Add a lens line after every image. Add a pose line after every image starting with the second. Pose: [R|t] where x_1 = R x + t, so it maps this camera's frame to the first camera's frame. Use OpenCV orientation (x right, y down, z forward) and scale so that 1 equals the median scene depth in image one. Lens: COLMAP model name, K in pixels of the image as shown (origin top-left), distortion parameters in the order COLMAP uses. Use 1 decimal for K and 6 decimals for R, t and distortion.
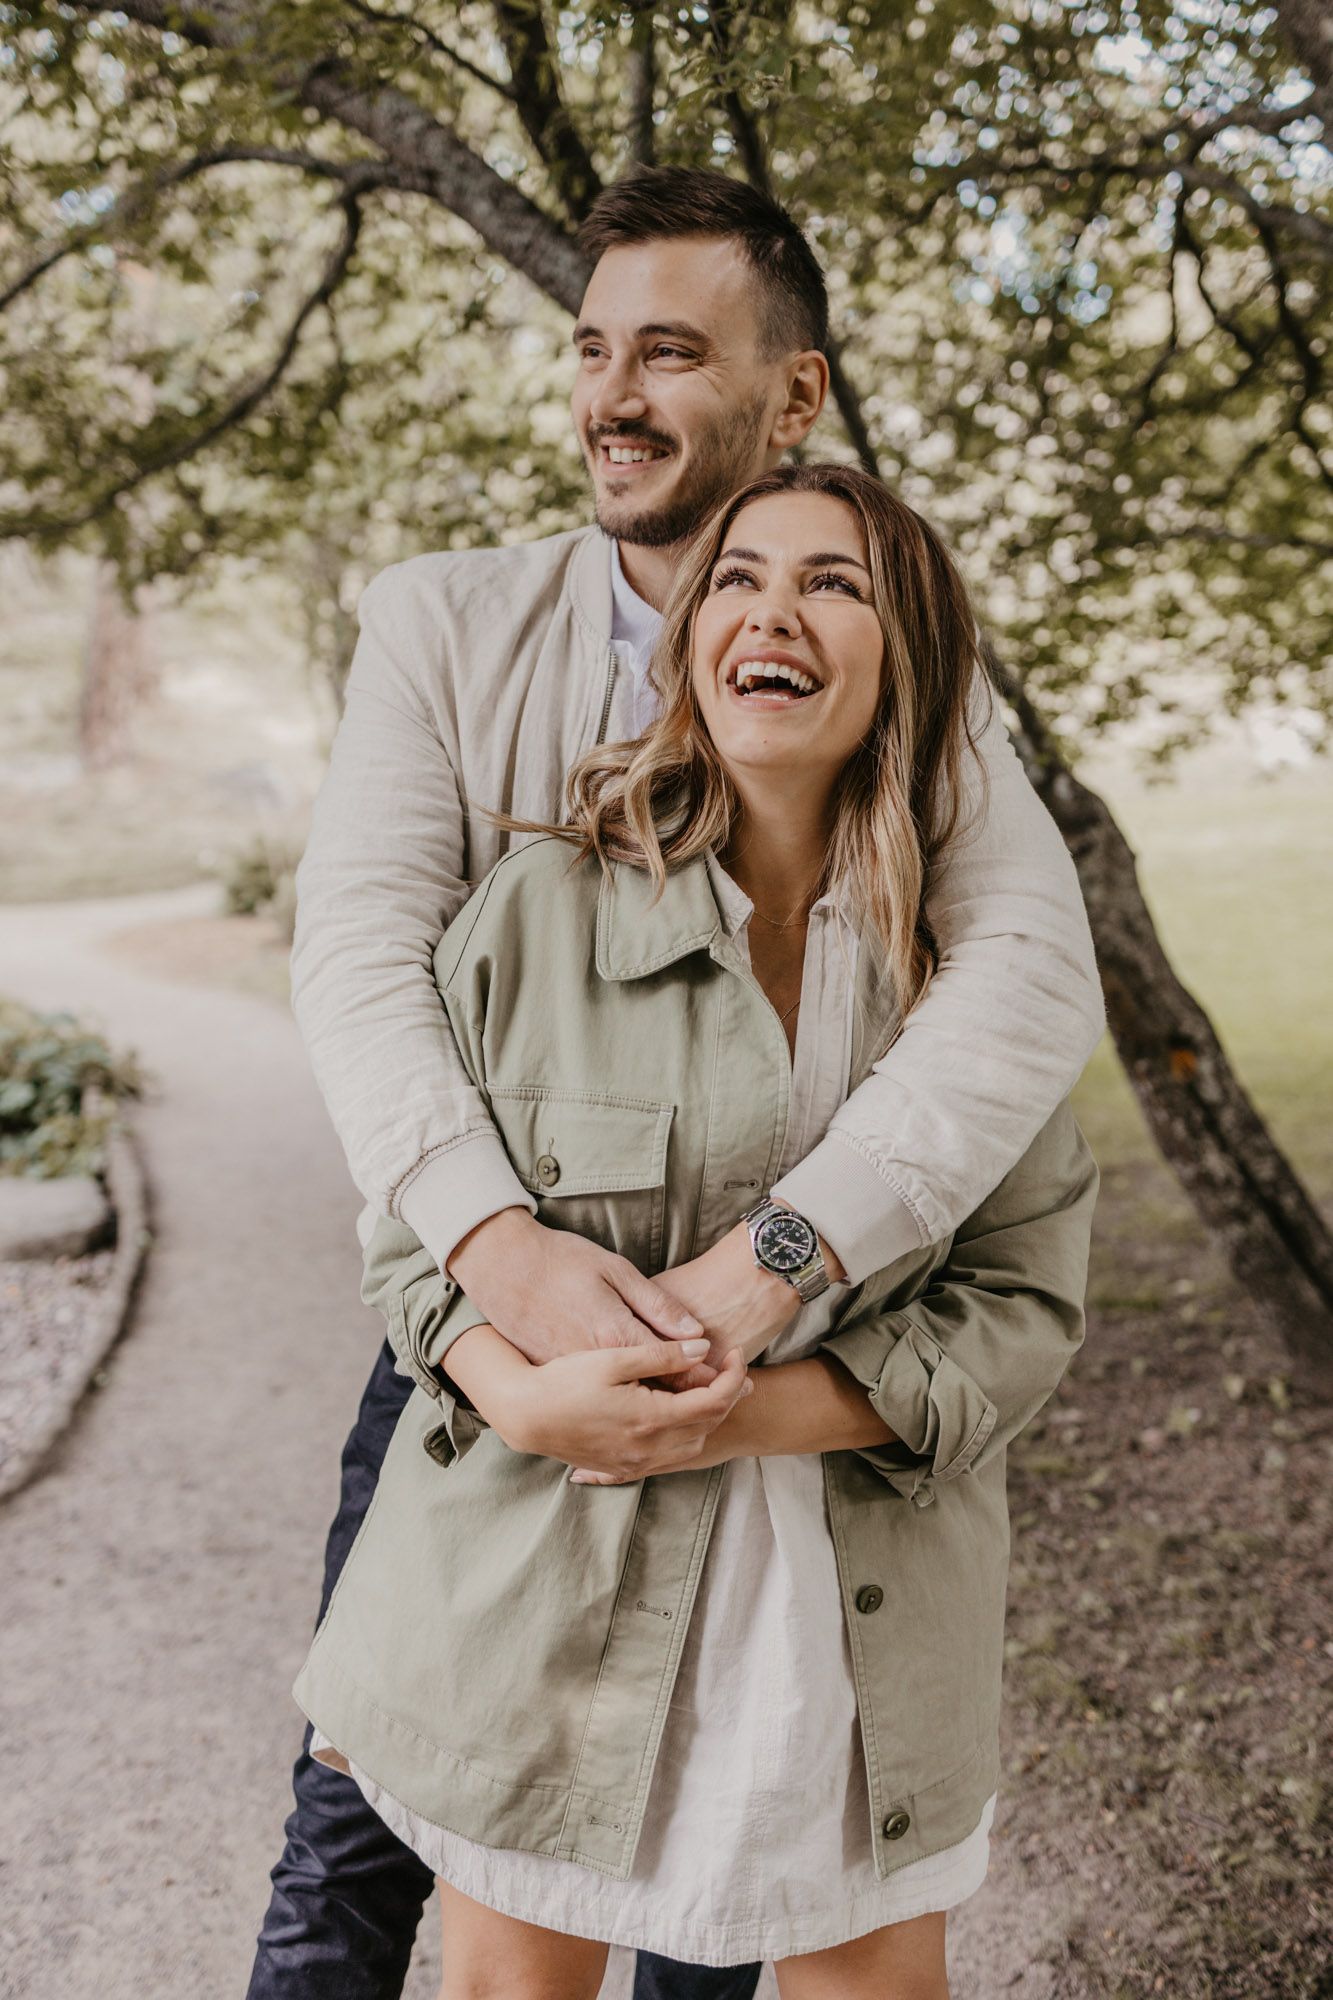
lens RADIAL K [[2178.9, 0, 621.4], [0, 2178.9, 1036.5], [0, 0, 1]] dist [0.054680, 0.037087]
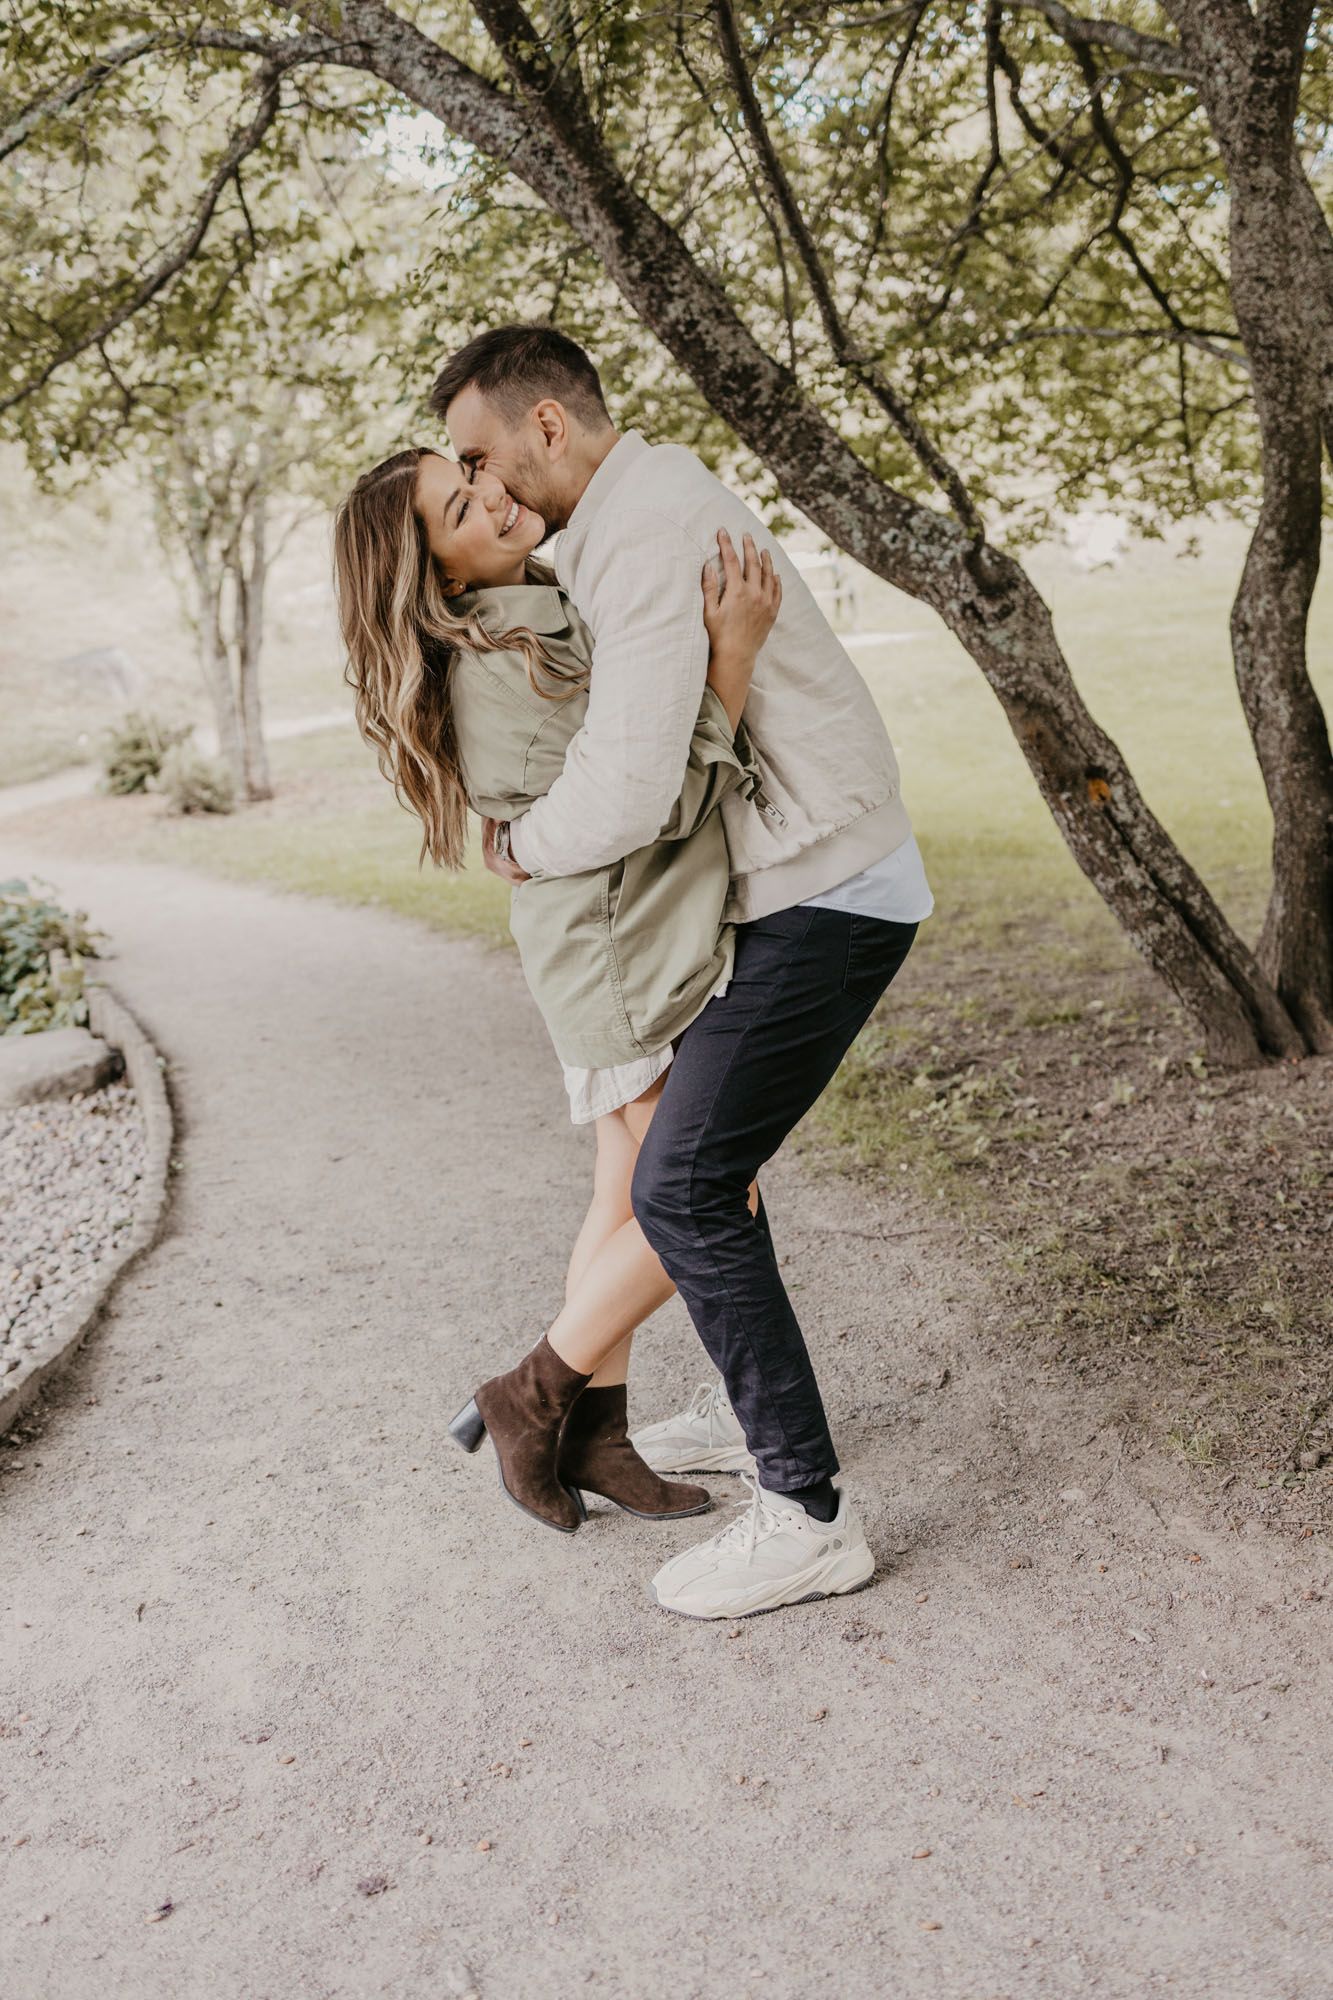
lens RADIAL K [[2112.0, 0, 650.9], [0, 2112.0, 1034.5], [0, 0, 1]] dist [0.068538, -0.018220]
pose [[0.992067, -0.102278, 0.073095, -0.075292], [0.096807, 0.992486, 0.074836, 0.032950], [-0.080200, -0.067166, 0.994513, -0.112400]]
